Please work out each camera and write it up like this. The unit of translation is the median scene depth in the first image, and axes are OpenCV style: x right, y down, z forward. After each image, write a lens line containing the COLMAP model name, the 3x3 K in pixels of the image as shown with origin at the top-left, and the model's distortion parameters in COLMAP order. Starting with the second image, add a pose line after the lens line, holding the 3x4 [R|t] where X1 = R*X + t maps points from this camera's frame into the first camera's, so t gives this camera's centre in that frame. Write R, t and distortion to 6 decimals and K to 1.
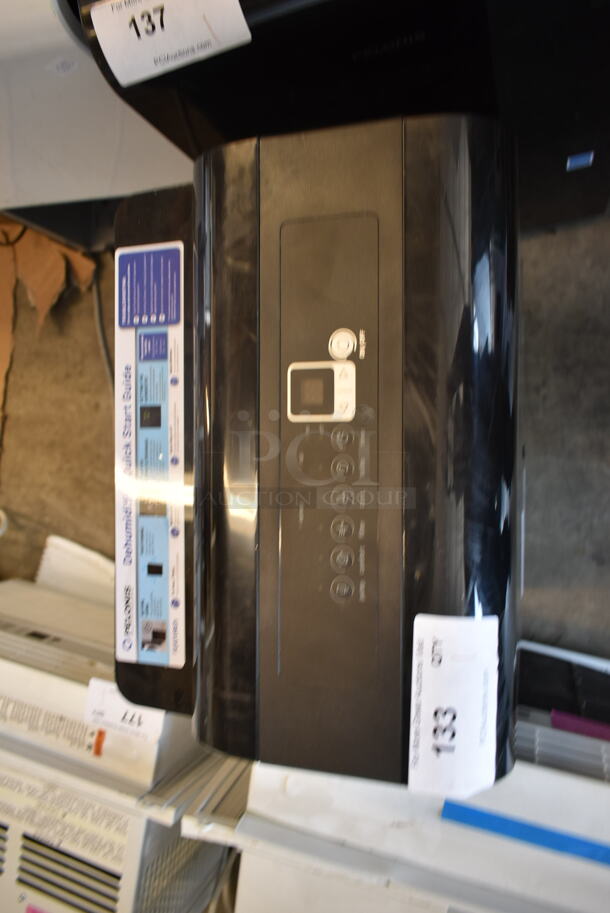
lens RADIAL K [[689.3, 0, 300.8], [0, 689.3, 452.4], [0, 0, 1]] dist [-0.025924, 0.005791]
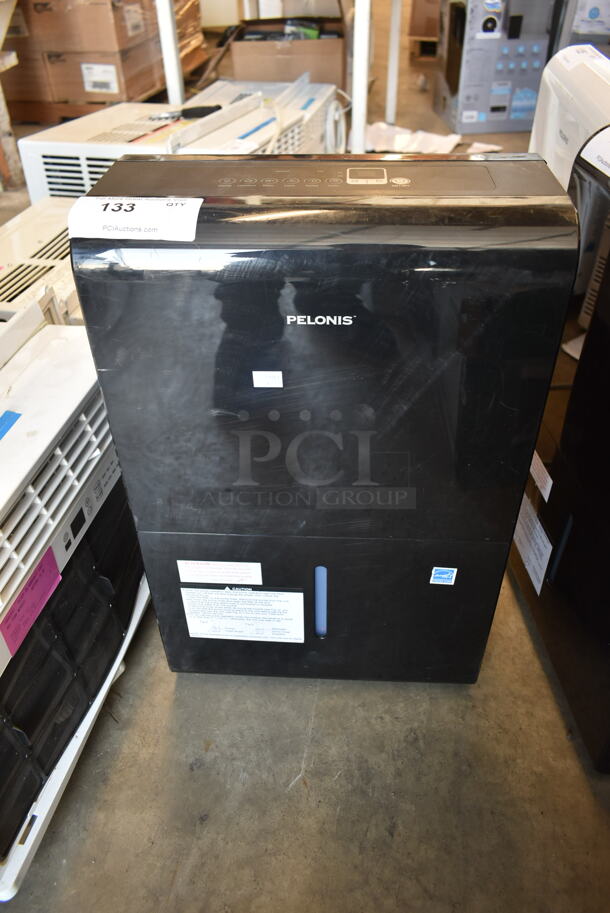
lens RADIAL K [[689.3, 0, 300.8], [0, 689.3, 452.4], [0, 0, 1]] dist [-0.025924, 0.005791]
pose [[-0.047269, 0.841790, -0.537732, 0.596809], [-0.998212, -0.020092, 0.056295, -0.020614], [0.036585, 0.539431, 0.841234, 0.052588]]
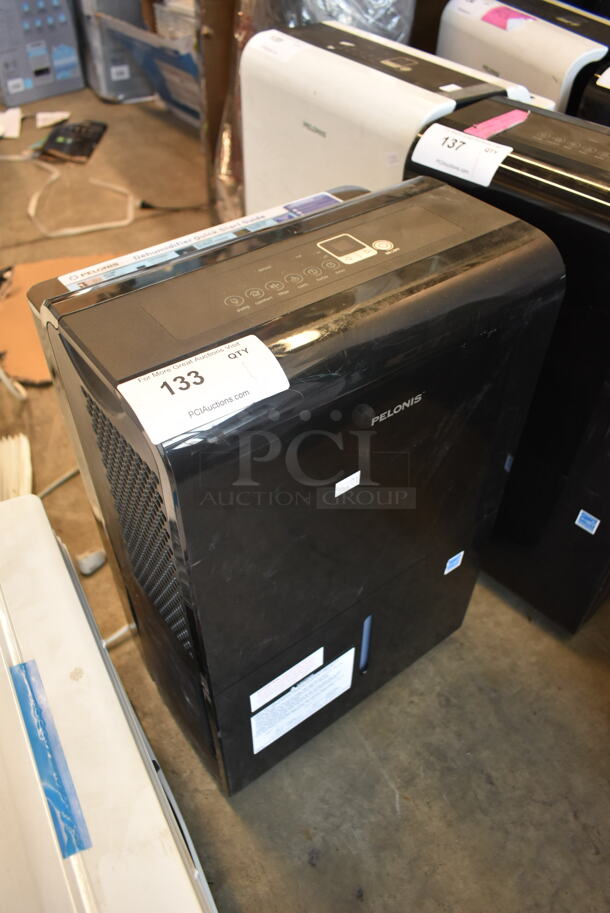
lens RADIAL K [[689.3, 0, 300.8], [0, 689.3, 452.4], [0, 0, 1]] dist [-0.025924, 0.005791]
pose [[0.569225, 0.755730, -0.323813, 0.338511], [-0.798698, 0.414815, -0.435902, 0.348954], [-0.195102, 0.506755, 0.839723, 0.036581]]
